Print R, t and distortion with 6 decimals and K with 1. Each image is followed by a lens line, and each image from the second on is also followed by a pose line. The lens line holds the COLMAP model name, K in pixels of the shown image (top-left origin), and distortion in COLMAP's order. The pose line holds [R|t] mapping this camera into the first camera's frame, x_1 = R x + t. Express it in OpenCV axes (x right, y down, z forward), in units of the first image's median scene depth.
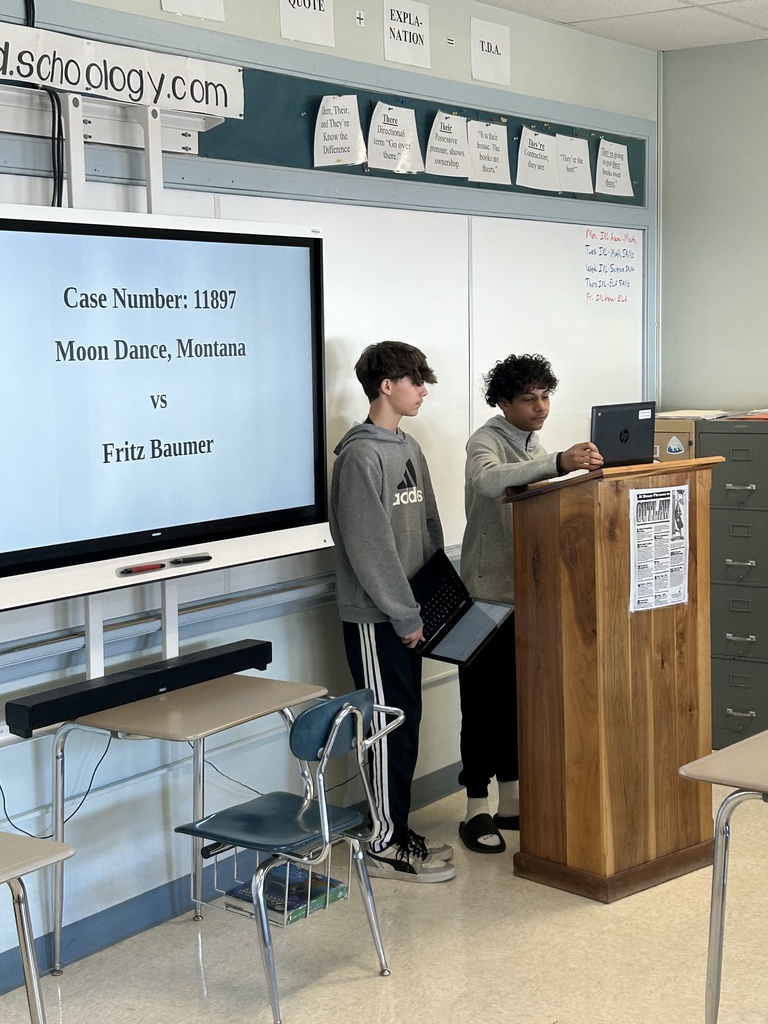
lens RADIAL K [[1708.1, 0, 384.0], [0, 1708.1, 512.0], [0, 0, 1]] dist [0.240209, -0.845852]
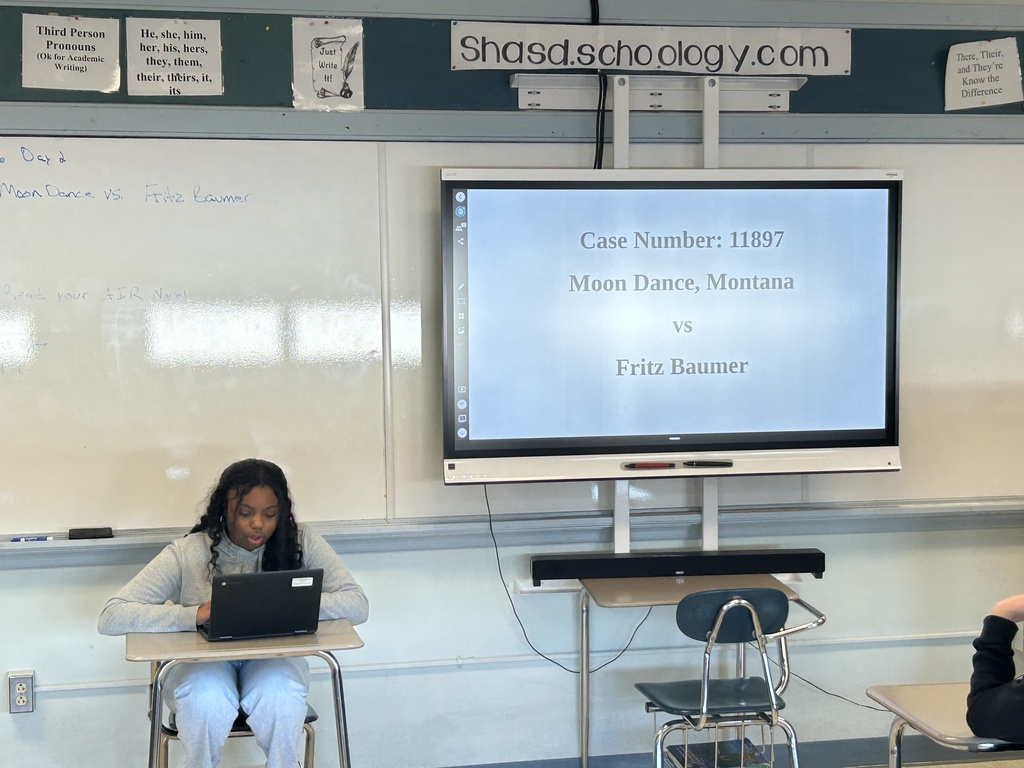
lens RADIAL K [[1853.6, 0, 512.0], [0, 1853.6, 384.0], [0, 0, 1]] dist [0.204067, -0.787988]
pose [[0.735941, 0.063149, -0.674095, 0.638488], [-0.079093, 0.996842, 0.007034, -0.024515], [0.672410, 0.048139, 0.738612, -0.018845]]
